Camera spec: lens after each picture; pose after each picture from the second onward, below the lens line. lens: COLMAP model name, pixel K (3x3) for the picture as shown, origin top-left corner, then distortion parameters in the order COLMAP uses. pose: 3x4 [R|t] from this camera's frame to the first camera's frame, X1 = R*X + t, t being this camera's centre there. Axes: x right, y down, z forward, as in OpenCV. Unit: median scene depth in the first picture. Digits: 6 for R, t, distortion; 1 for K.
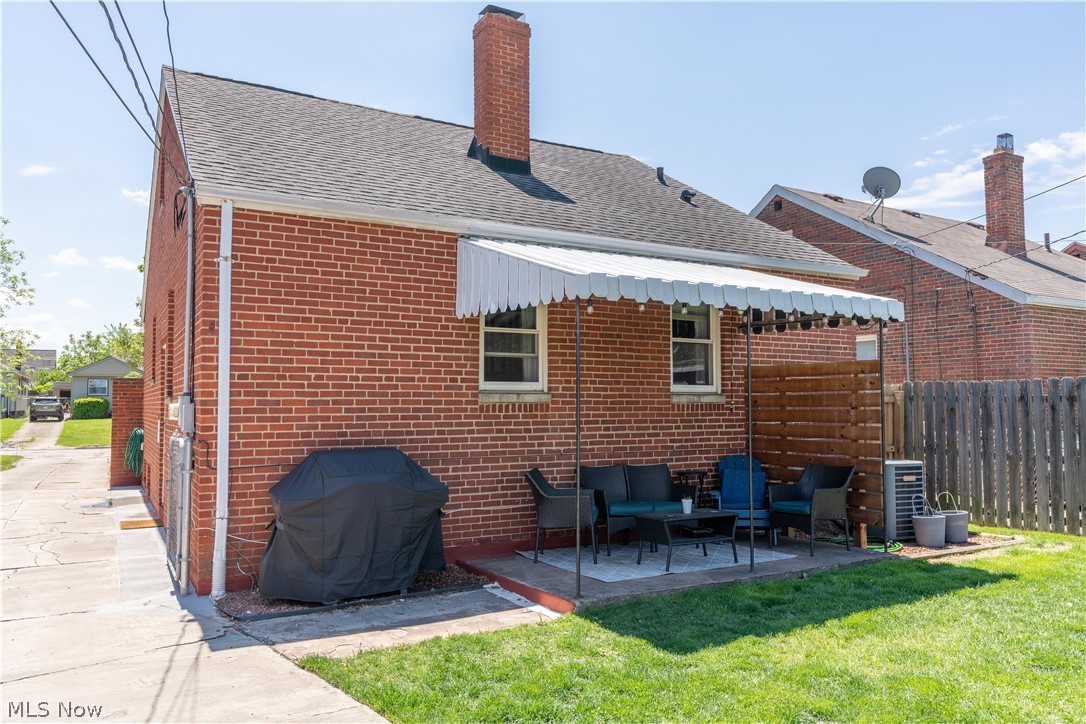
lens RADIAL K [[776.4, 0, 538.4], [0, 776.4, 364.8], [0, 0, 1]] dist [0.014708, 0.004790]
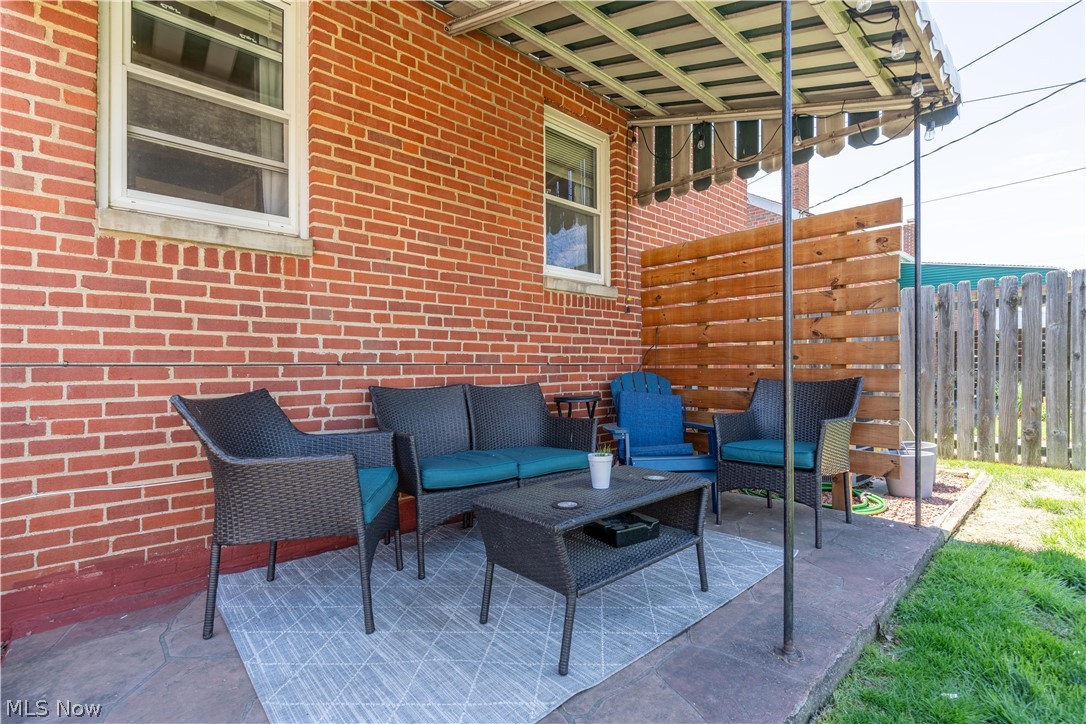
lens RADIAL K [[489.4, 0, 543.3], [0, 489.4, 359.1], [0, 0, 1]] dist [-0.000992, 0.000937]
pose [[0.976991, 0.001112, 0.213278, 0.089010], [-0.009691, 0.999185, 0.039186, 0.094922], [-0.213061, -0.040351, 0.976205, 0.636958]]
